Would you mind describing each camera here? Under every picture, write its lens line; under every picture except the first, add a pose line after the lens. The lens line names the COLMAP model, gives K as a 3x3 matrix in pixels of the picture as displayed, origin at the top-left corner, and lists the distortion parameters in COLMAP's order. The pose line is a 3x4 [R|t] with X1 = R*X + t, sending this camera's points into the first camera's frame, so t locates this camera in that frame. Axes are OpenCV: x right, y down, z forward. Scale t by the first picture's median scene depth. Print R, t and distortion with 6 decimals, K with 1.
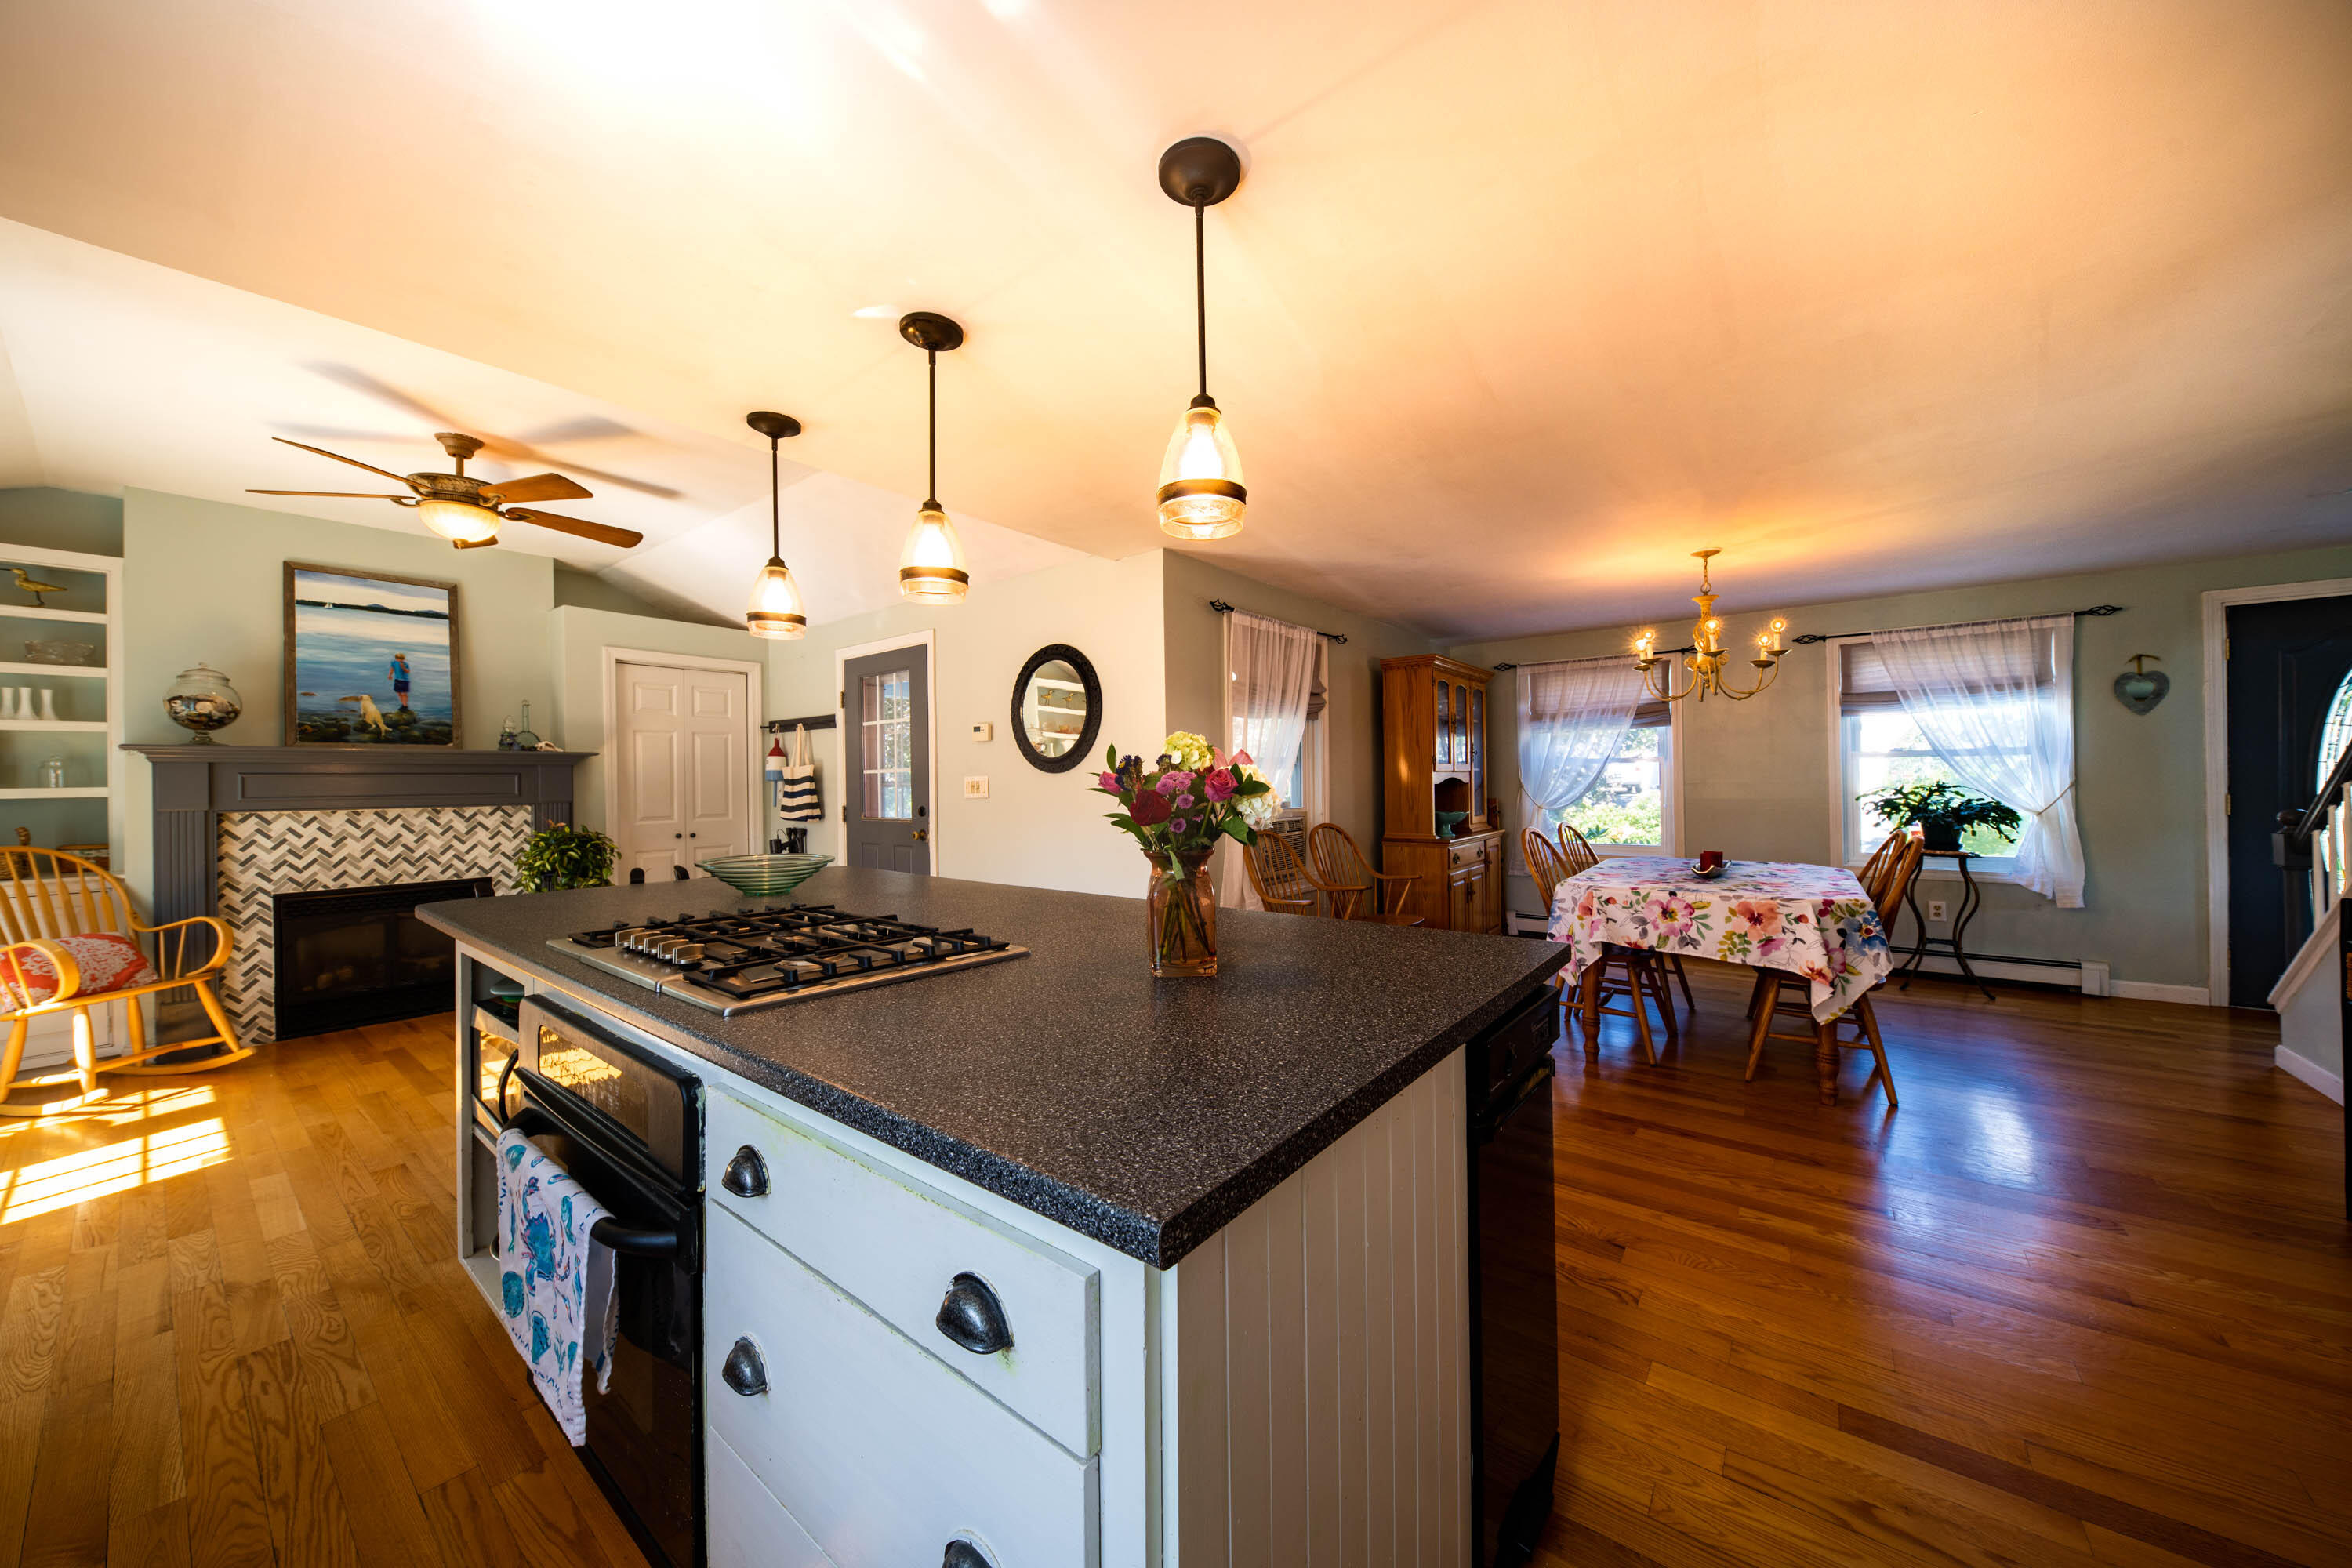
lens RADIAL K [[805.4, 0, 1184.2], [0, 805.4, 780.7], [0, 0, 1]] dist [0.013248, -0.008071]
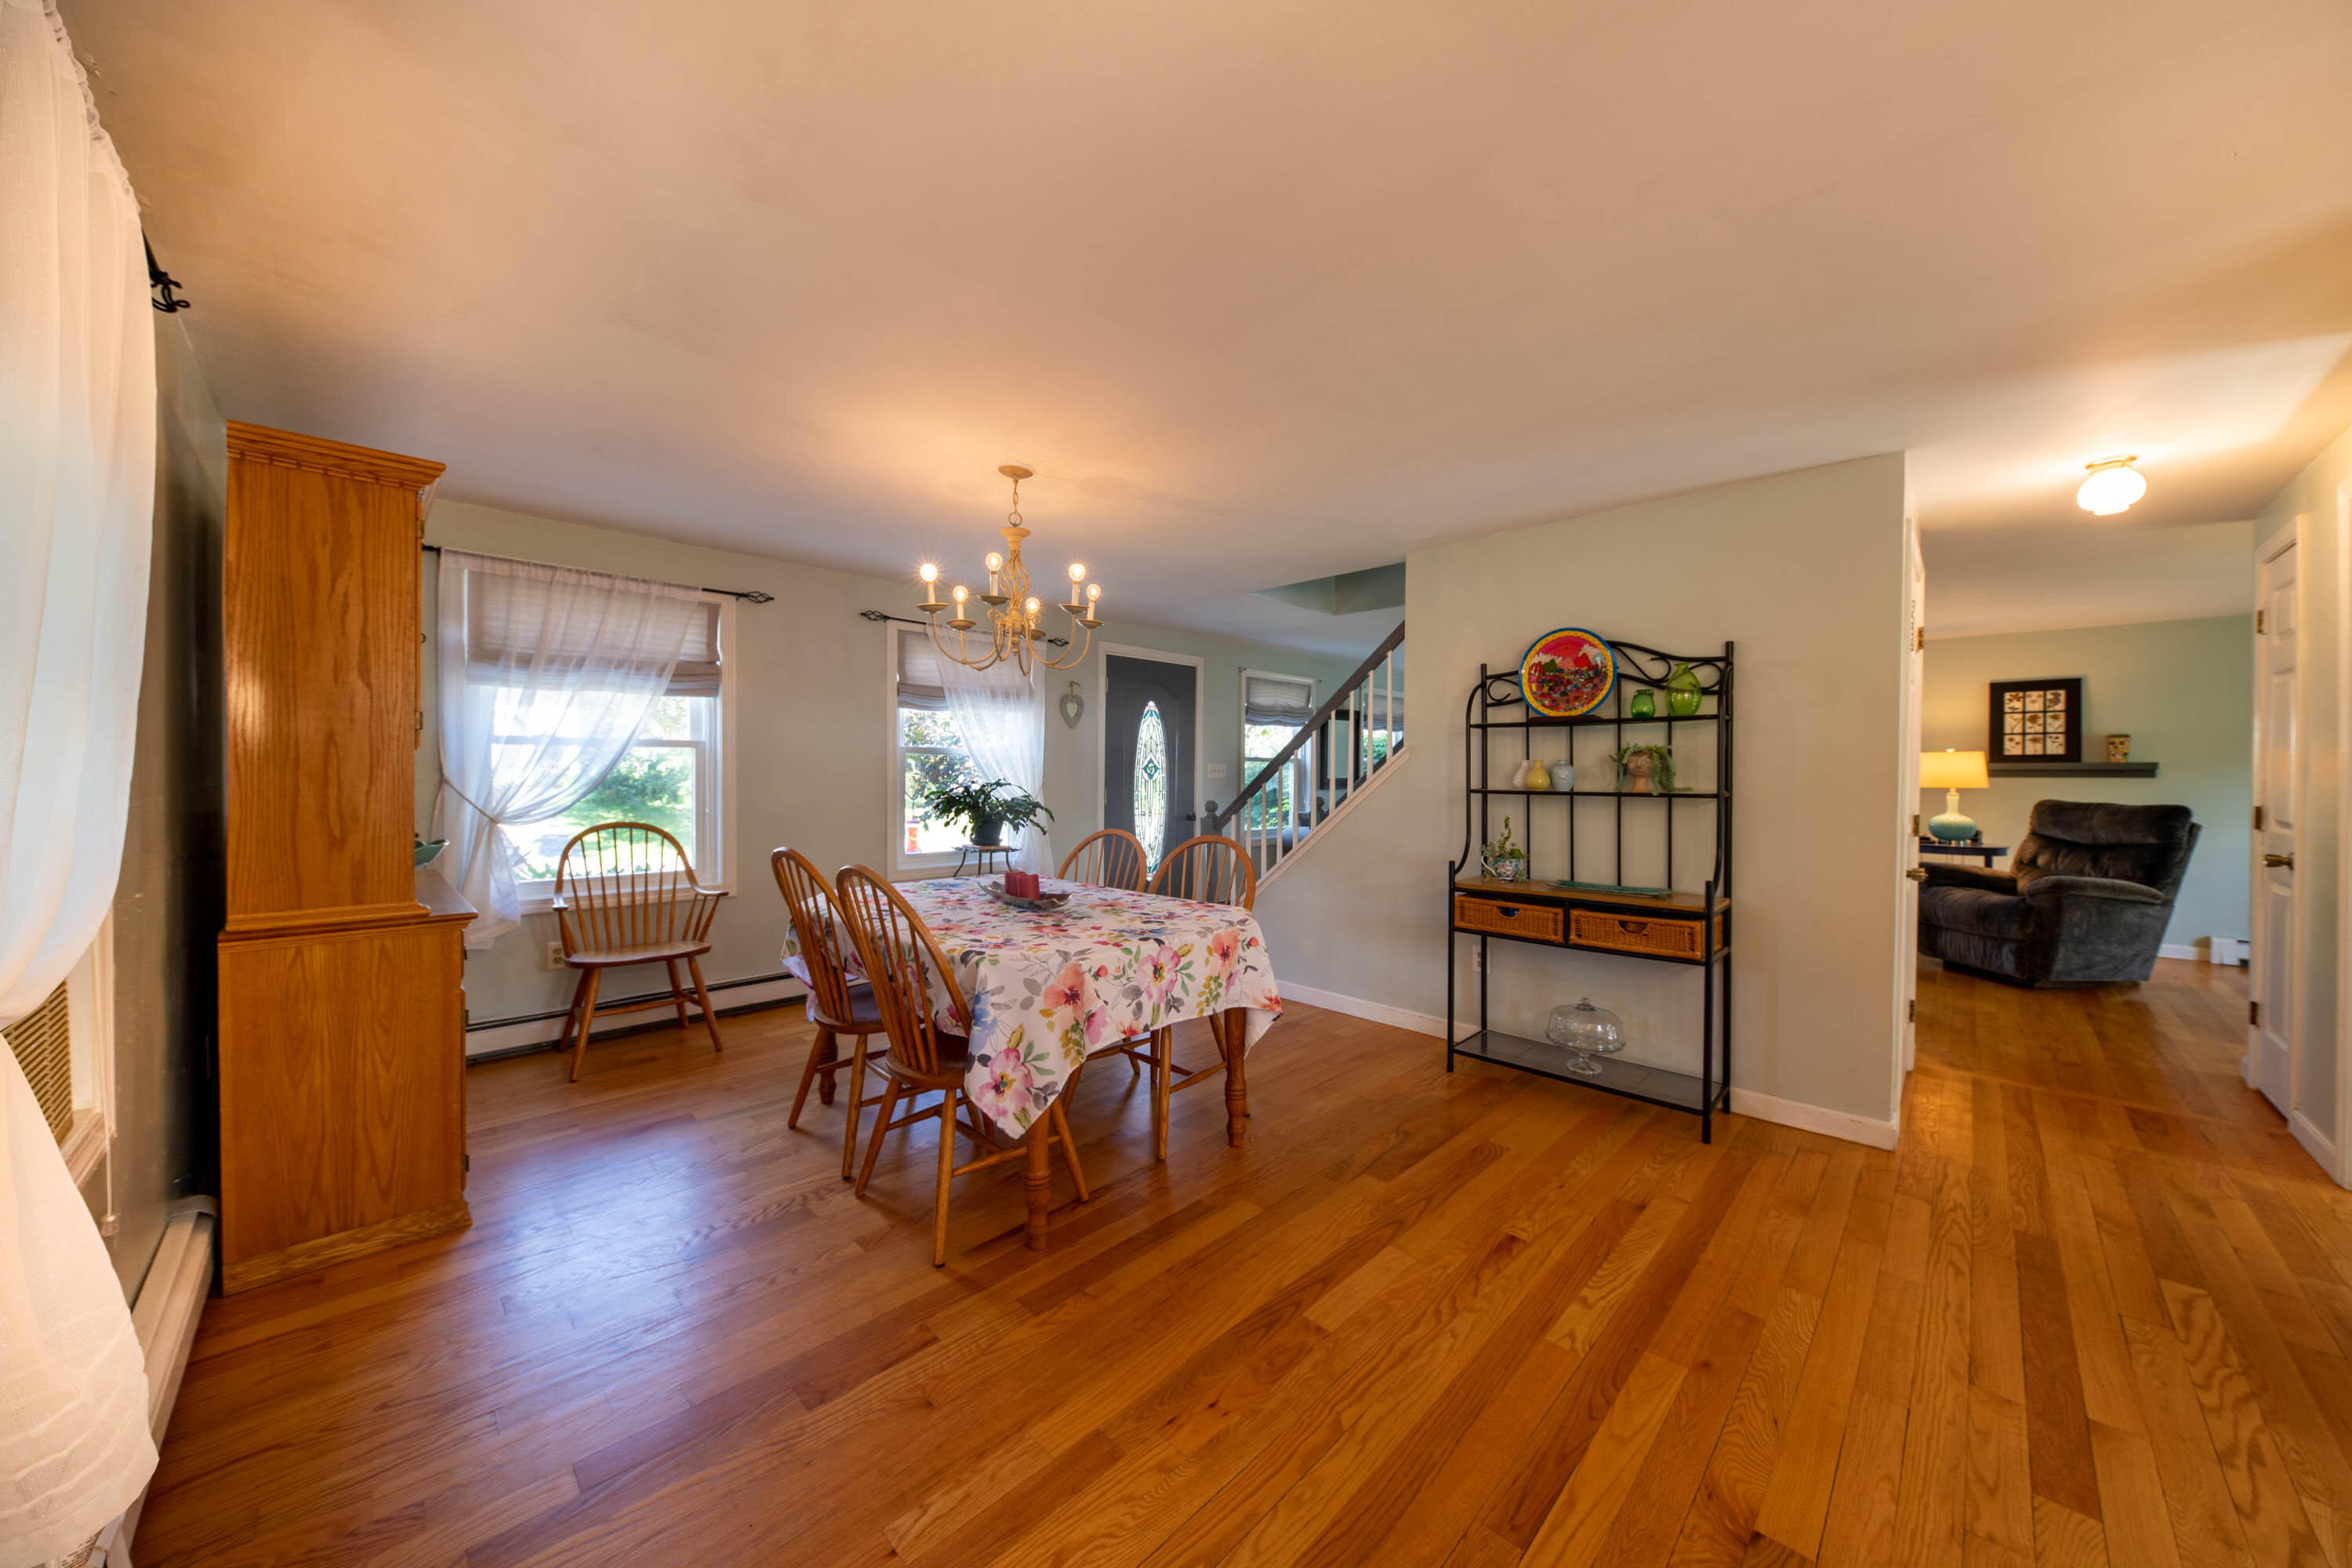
lens RADIAL K [[805.4, 0, 1184.2], [0, 805.4, 780.7], [0, 0, 1]] dist [0.013248, -0.008071]
pose [[0.116751, 0.001293, 0.993160, -0.078609], [-0.009780, 0.999952, -0.000153, 0.000654], [-0.993113, -0.009695, 0.116758, 0.836471]]
